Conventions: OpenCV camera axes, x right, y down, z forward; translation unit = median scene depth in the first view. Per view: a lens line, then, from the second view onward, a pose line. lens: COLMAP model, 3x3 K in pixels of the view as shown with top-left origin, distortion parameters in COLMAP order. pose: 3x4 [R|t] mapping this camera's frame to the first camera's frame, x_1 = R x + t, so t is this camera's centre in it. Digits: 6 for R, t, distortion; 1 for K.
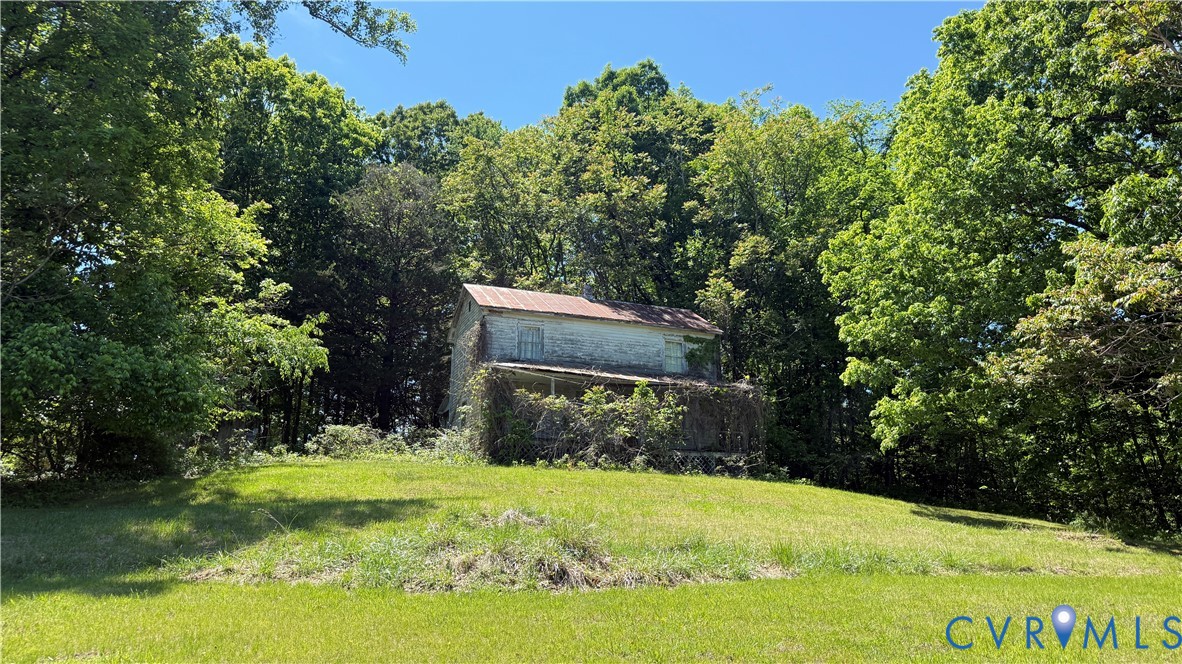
lens RADIAL K [[831.5, 0, 591.0], [0, 831.5, 332.0], [0, 0, 1]] dist [0.083816, 0.000034]
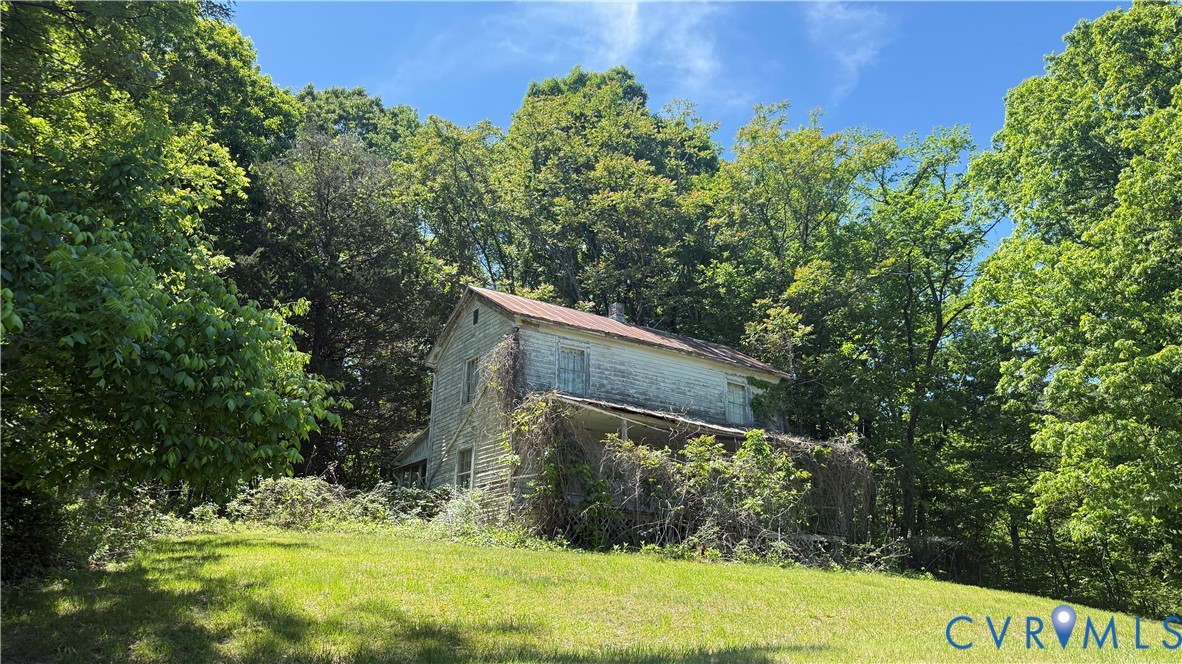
lens RADIAL K [[837.7, 0, 590.9], [0, 837.7, 306.9], [0, 0, 1]] dist [0.022709, 0.000123]
pose [[0.973888, 0.083082, 0.211280, -0.240265], [-0.061609, 0.992427, -0.106269, 0.038187], [-0.218509, 0.090477, 0.971631, 0.324153]]
